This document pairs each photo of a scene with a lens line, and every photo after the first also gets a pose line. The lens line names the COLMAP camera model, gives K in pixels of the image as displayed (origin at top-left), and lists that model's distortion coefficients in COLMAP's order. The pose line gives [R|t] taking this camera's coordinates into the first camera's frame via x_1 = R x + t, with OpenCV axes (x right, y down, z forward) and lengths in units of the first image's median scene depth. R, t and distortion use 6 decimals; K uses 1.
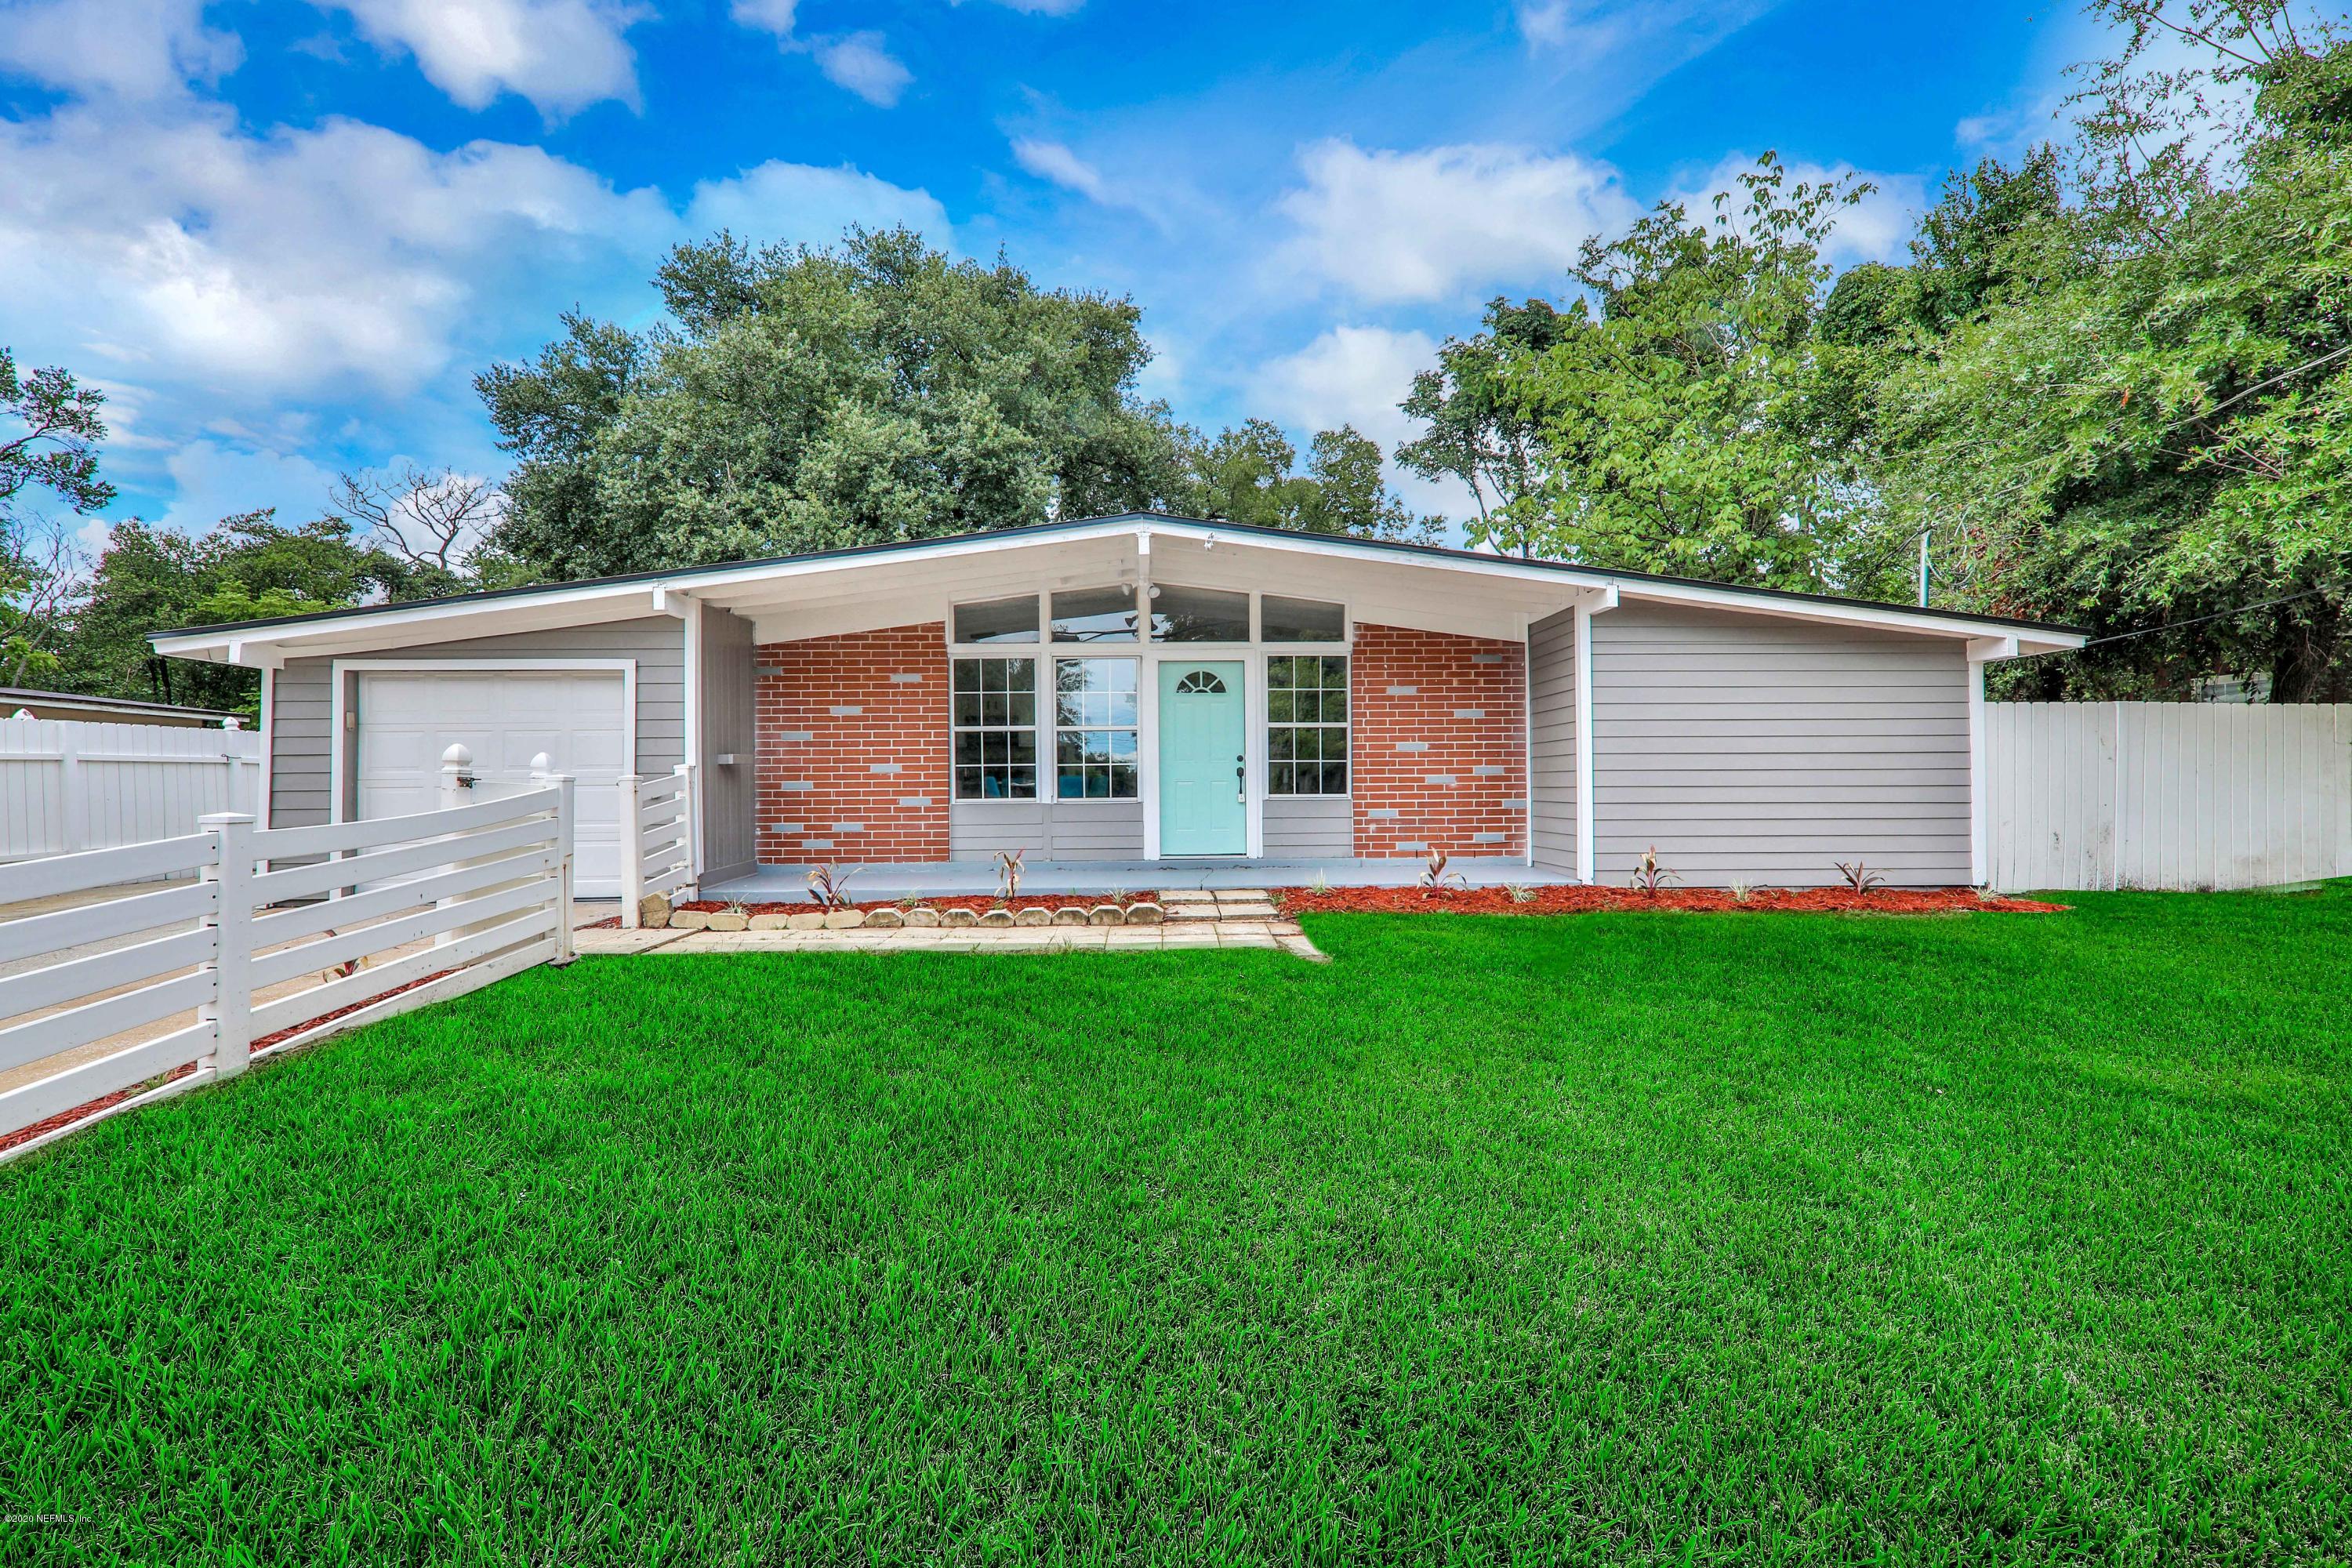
lens RADIAL K [[960.0, 0, 1177.1], [0, 960.0, 788.4], [0, 0, 1]] dist [0.014539, -0.006377]
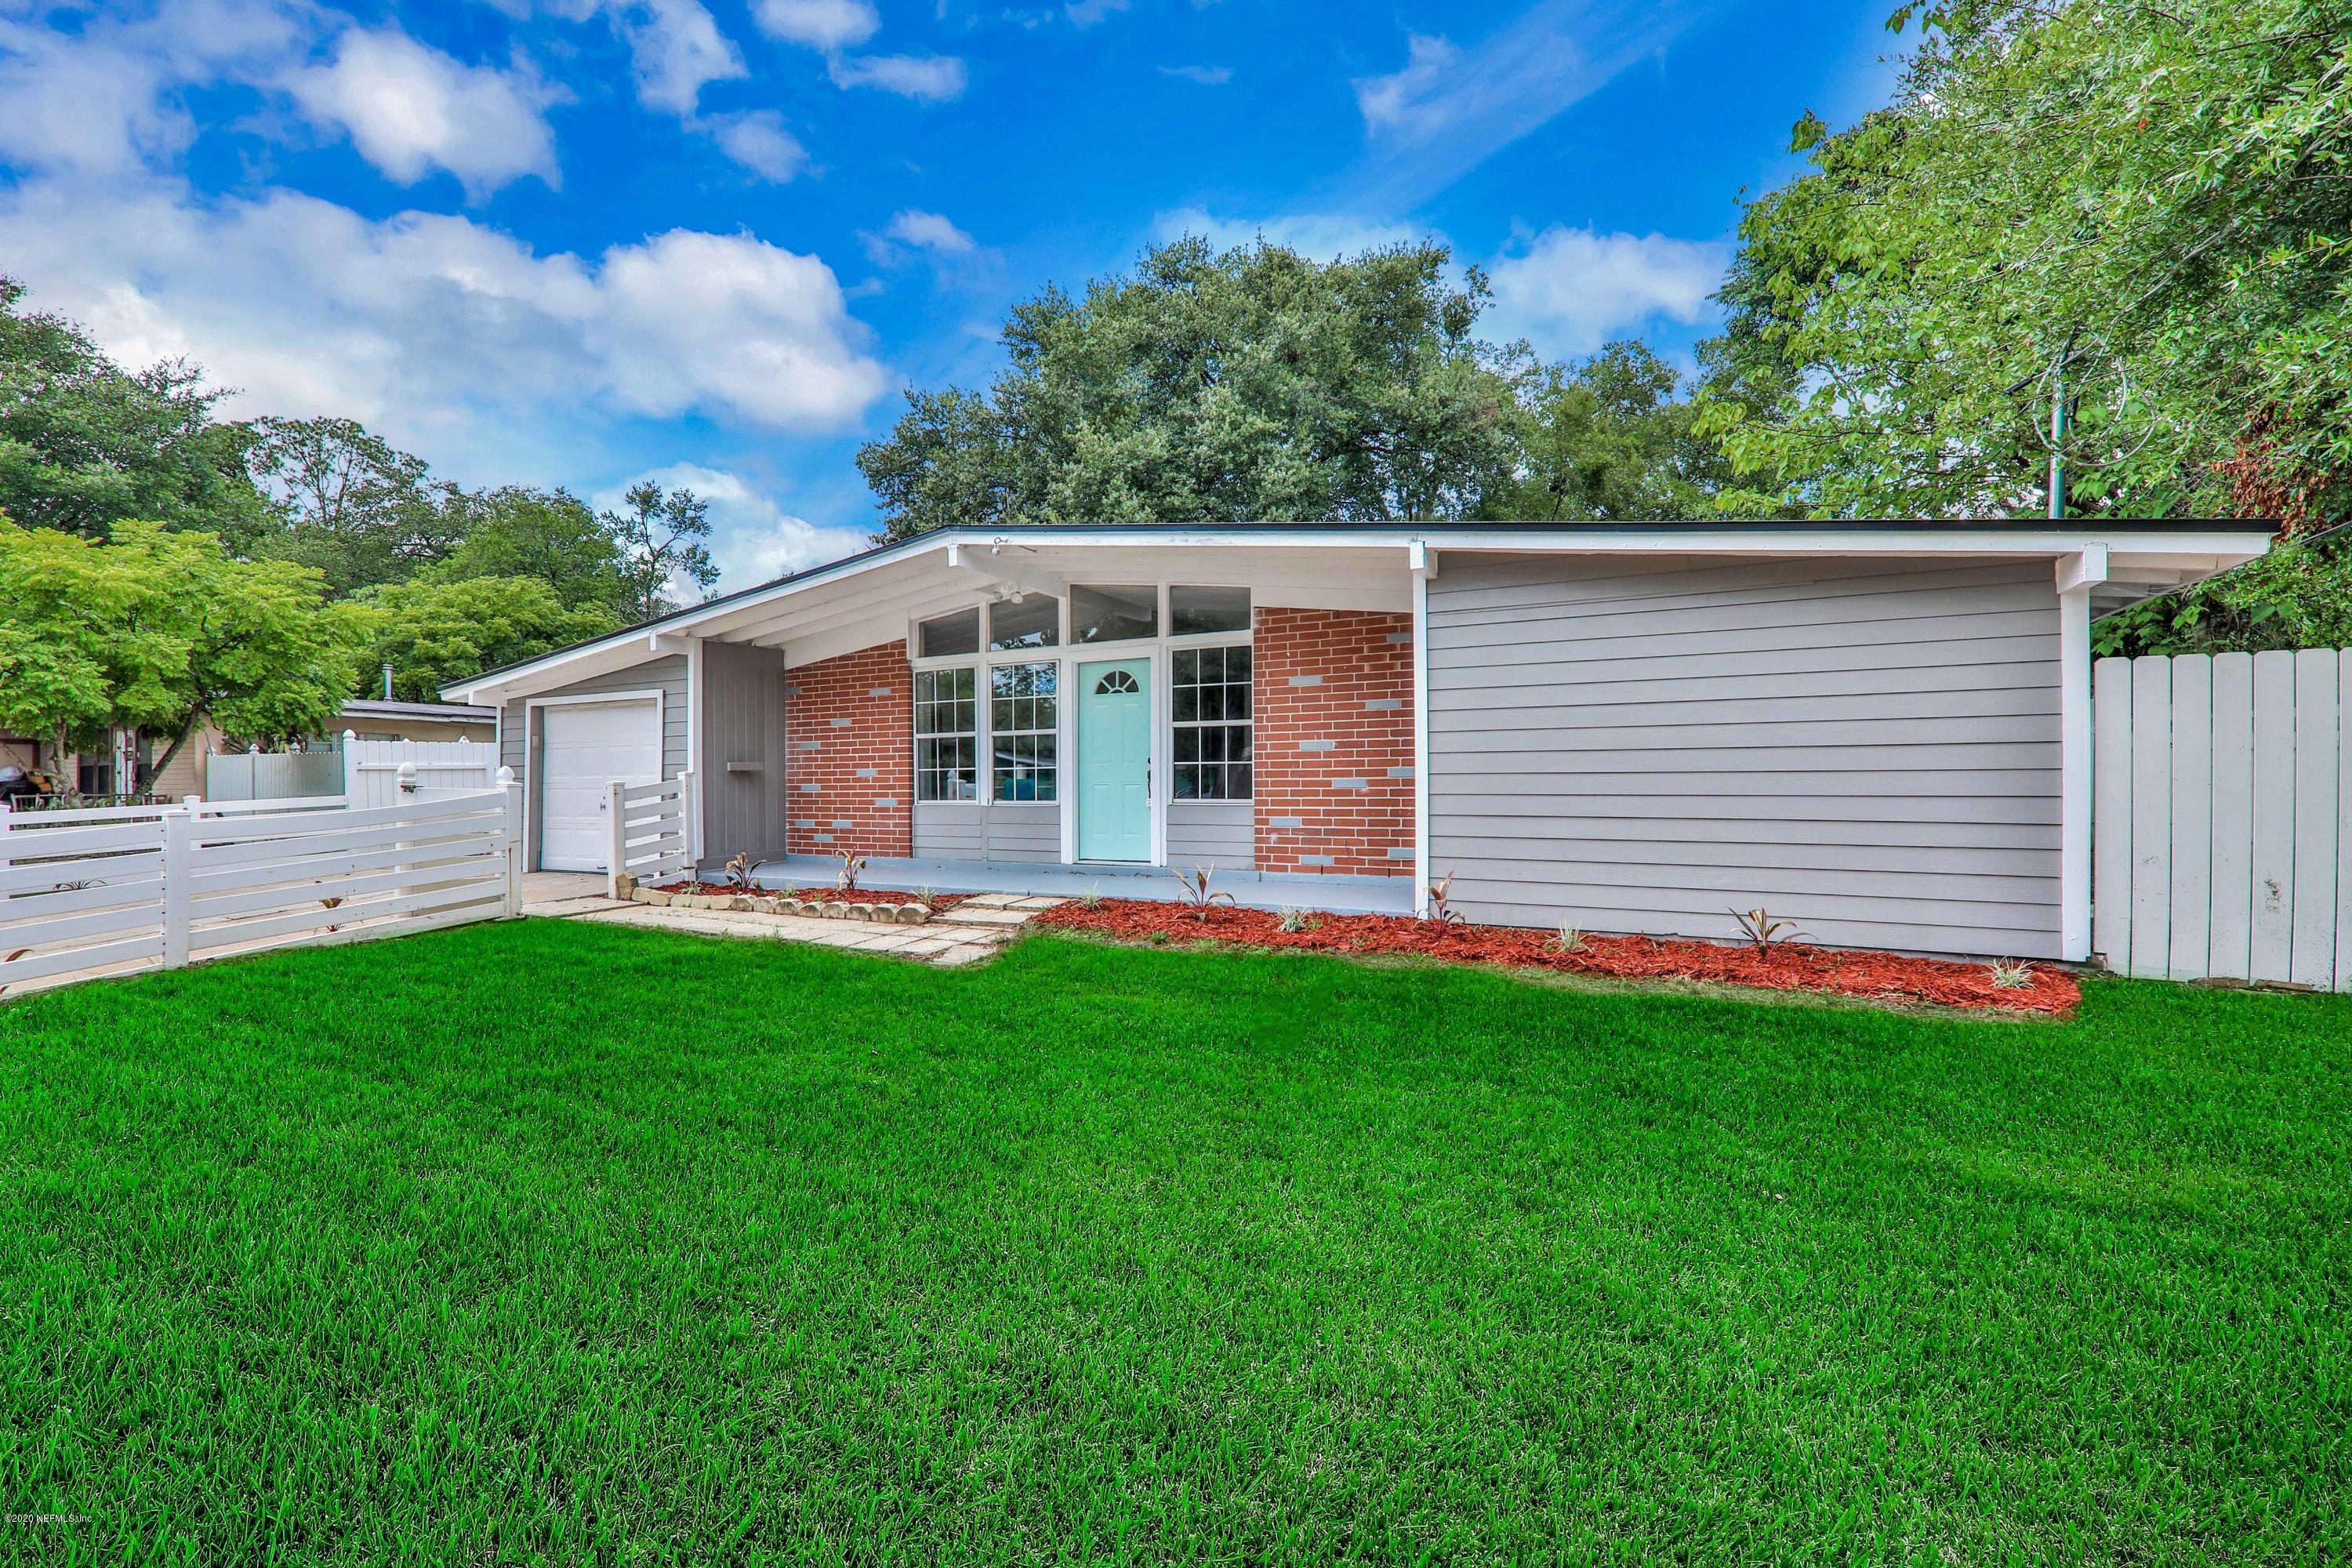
lens RADIAL K [[960.0, 0, 1177.1], [0, 960.0, 788.4], [0, 0, 1]] dist [0.014539, -0.006377]
pose [[0.877132, 0.004420, -0.480229, 0.549437], [-0.002952, 0.999988, 0.003812, -0.007597], [0.480240, -0.001926, 0.877135, 0.182235]]
